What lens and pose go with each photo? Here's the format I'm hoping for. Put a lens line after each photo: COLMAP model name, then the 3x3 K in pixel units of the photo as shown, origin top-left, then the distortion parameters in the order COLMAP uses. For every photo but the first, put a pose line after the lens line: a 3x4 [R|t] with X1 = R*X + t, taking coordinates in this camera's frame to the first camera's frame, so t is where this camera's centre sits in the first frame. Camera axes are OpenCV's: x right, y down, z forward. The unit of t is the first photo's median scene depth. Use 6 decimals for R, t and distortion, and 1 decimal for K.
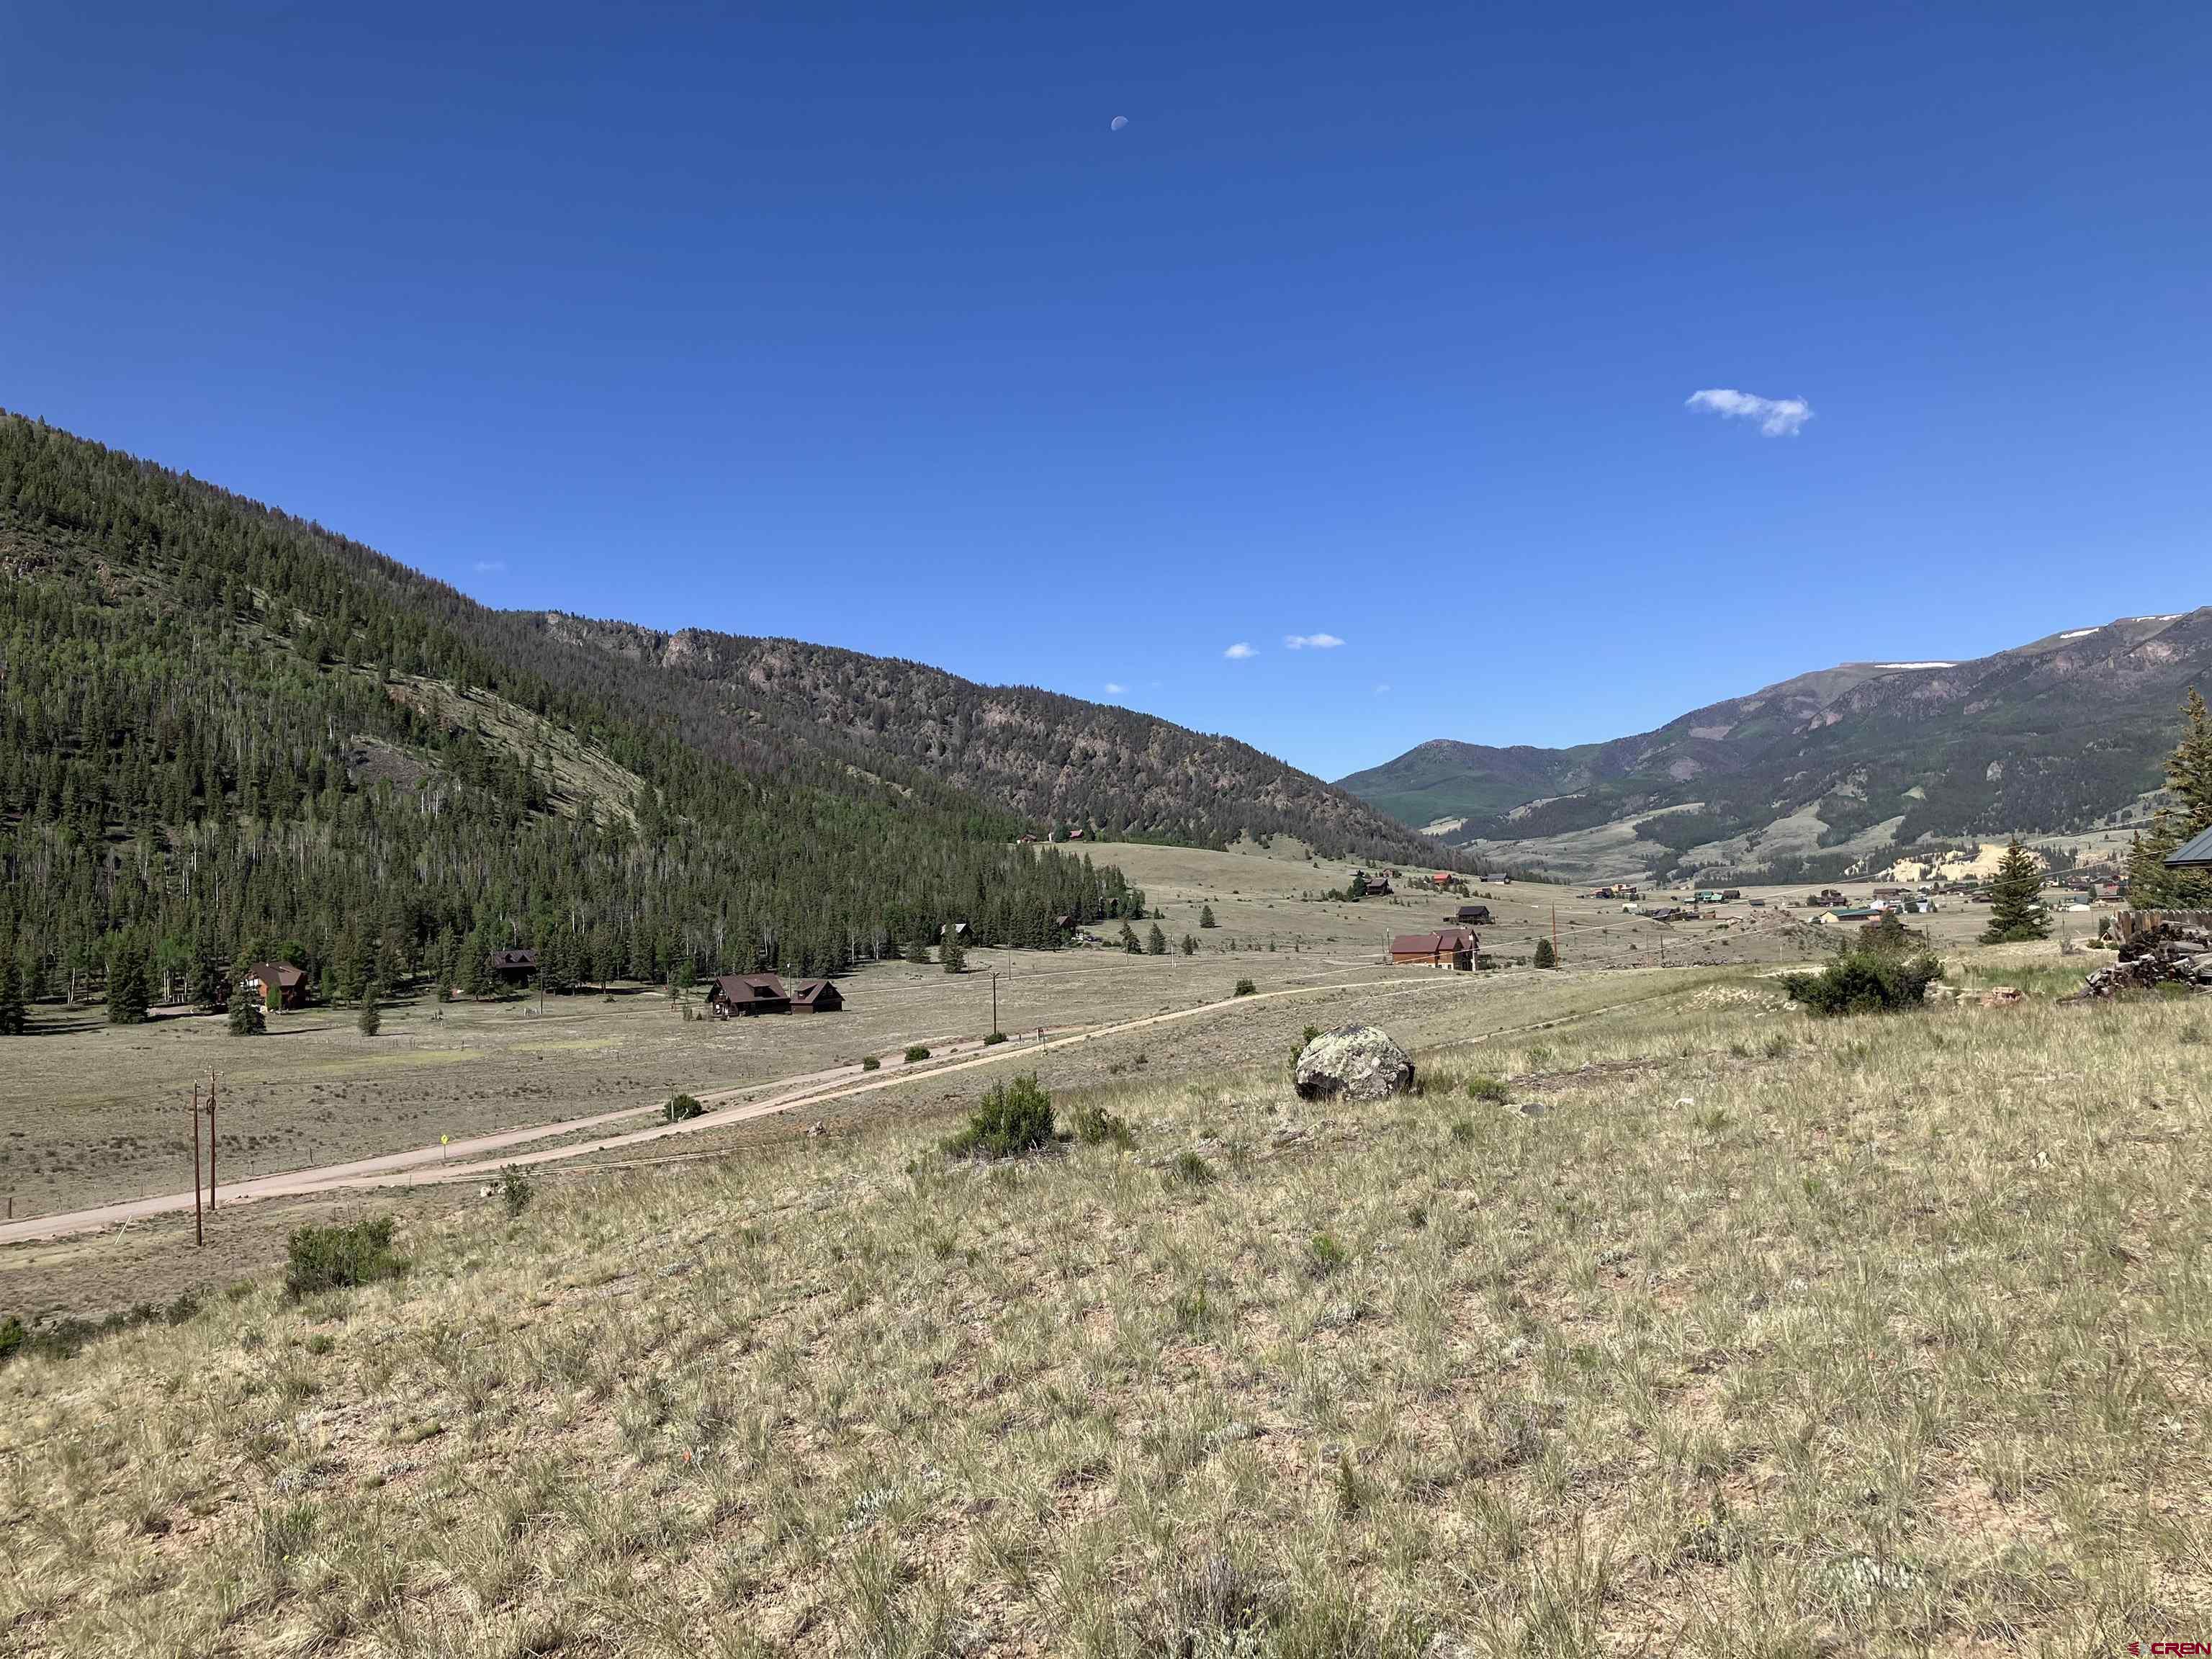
lens RADIAL K [[1804.9, 0, 1064.4], [0, 1804.9, 789.3], [0, 0, 1]] dist [0.028287, -0.031166]
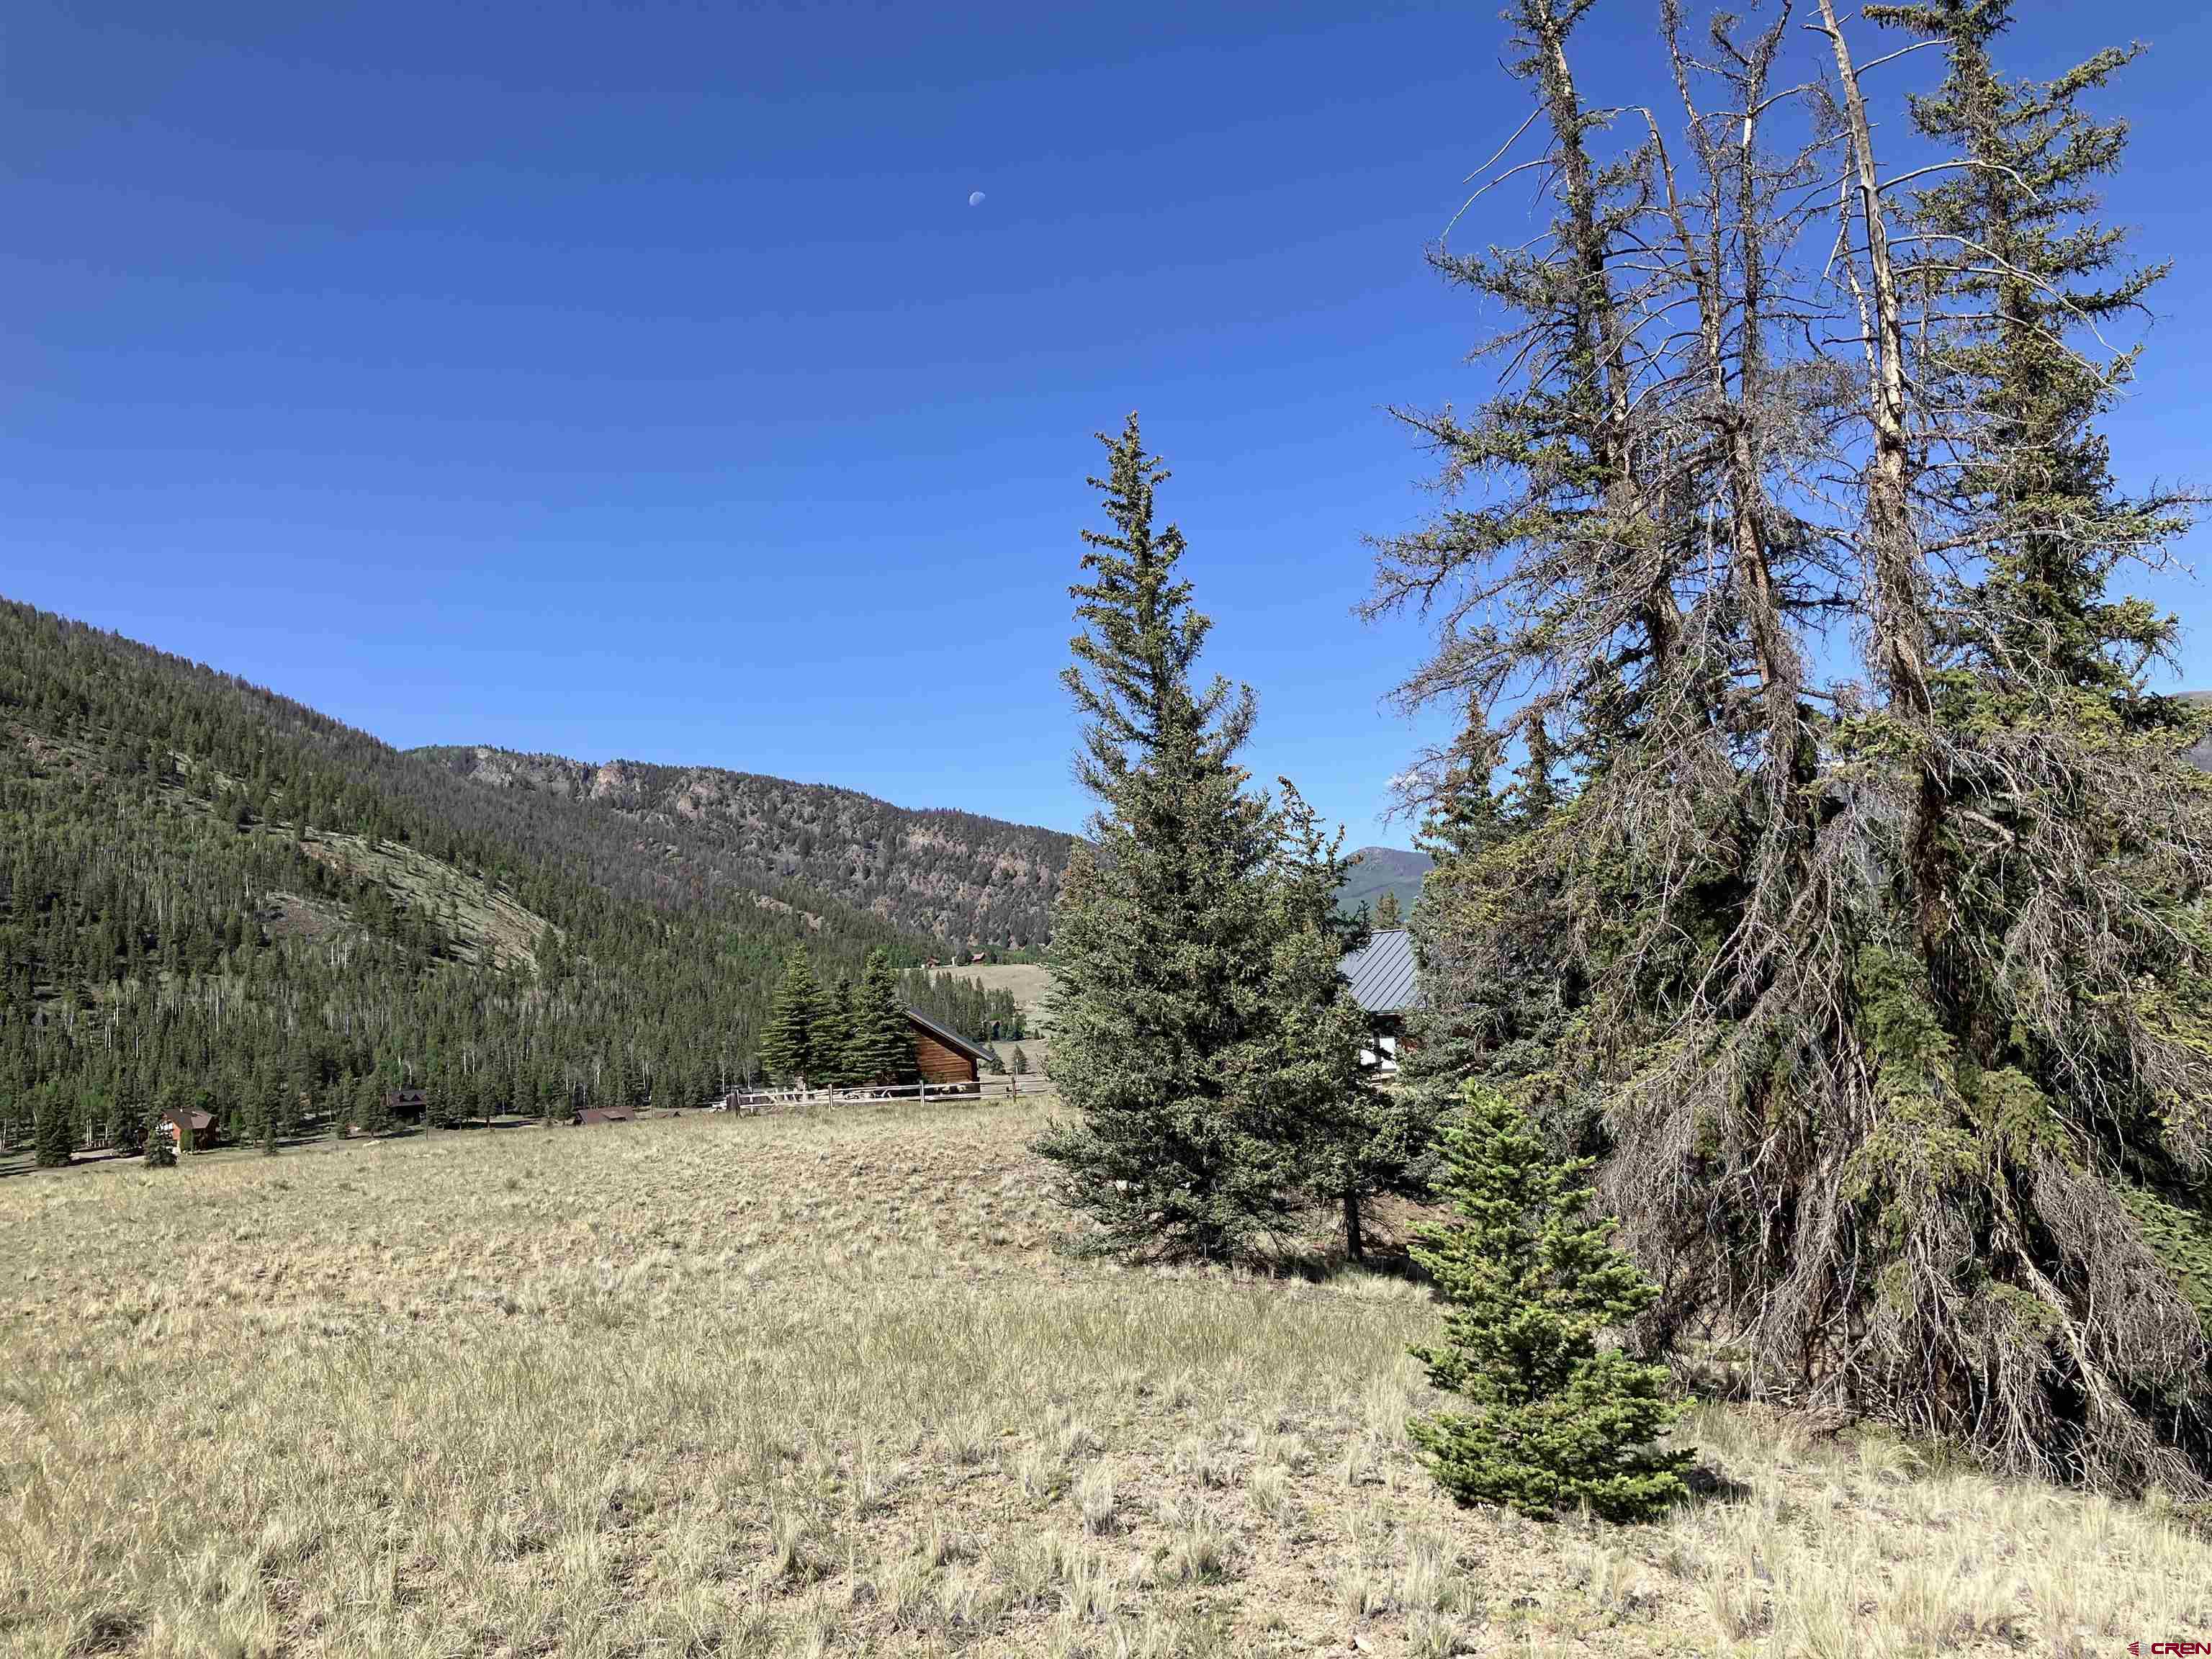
lens RADIAL K [[1804.9, 0, 1072.9], [0, 1804.9, 794.9], [0, 0, 1]] dist [0.028287, -0.031166]
pose [[0.999124, -0.023089, 0.034899, 0.048637], [0.025106, 0.997972, -0.058493, -0.011797], [-0.033478, 0.059318, 0.997678, -0.094648]]
